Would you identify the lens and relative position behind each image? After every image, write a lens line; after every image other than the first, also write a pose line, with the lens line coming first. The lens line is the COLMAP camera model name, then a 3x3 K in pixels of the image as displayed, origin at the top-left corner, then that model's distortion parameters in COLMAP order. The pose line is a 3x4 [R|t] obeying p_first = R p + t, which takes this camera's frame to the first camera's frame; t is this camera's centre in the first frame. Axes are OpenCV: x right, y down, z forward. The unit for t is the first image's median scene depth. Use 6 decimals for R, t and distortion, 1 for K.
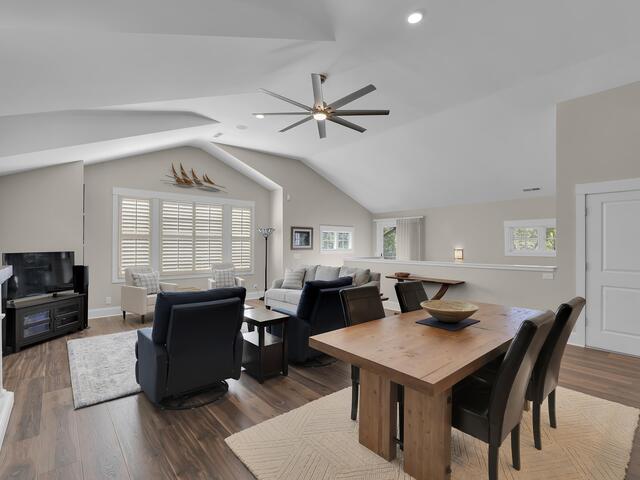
lens RADIAL K [[318.2, 0, 324.2], [0, 318.2, 240.8], [0, 0, 1]] dist [-0.001680, -0.003004]
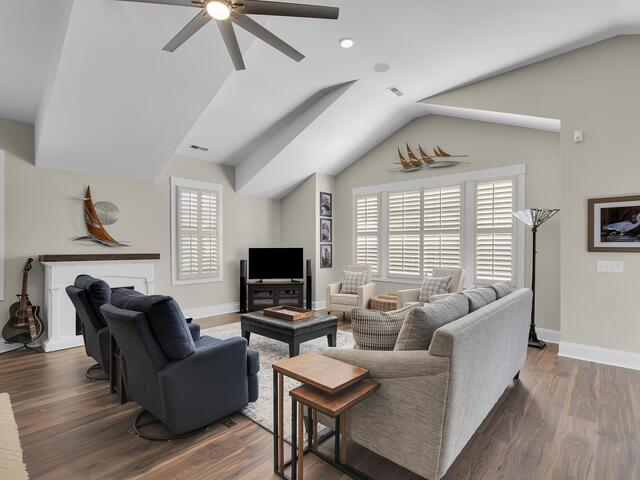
lens RADIAL K [[318.2, 0, 318.1], [0, 318.2, 246.0], [0, 0, 1]] dist [-0.001680, -0.003004]
pose [[0.121297, -0.000731, -0.992616, 0.329891], [0.012082, 0.999927, 0.000741, 0.018562], [0.992543, -0.012083, 0.121297, 0.642572]]
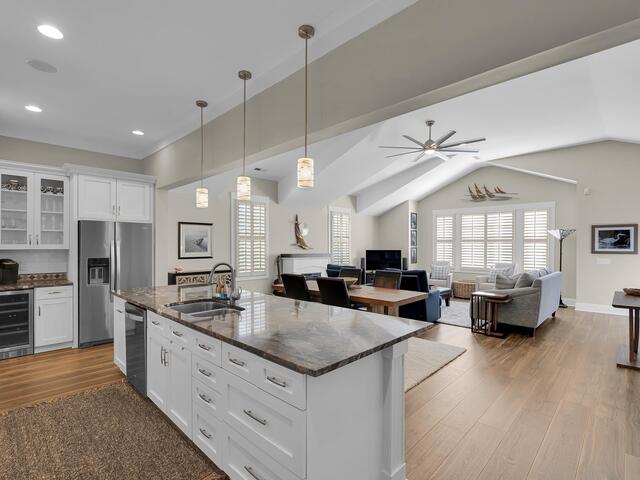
lens RADIAL K [[318.2, 0, 314.9], [0, 318.2, 246.4], [0, 0, 1]] dist [-0.001680, -0.003004]
pose [[0.085474, 0.000784, -0.996340, 0.747186], [0.007956, 0.999967, 0.001470, 0.004195], [0.996309, -0.008052, 0.085465, 0.233535]]
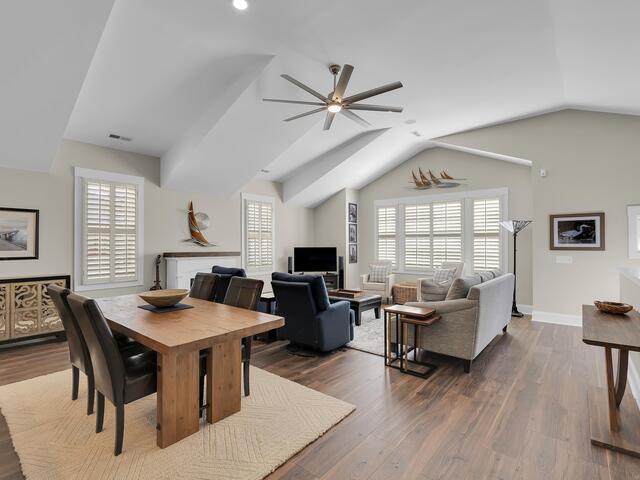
lens RADIAL K [[318.2, 0, 315.7], [0, 318.2, 239.9], [0, 0, 1]] dist [-0.001680, -0.003004]
pose [[0.161885, -0.016313, -0.986675, 0.538499], [0.011814, 0.999824, -0.014592, 0.013538], [0.986739, -0.009295, 0.162049, 0.455500]]
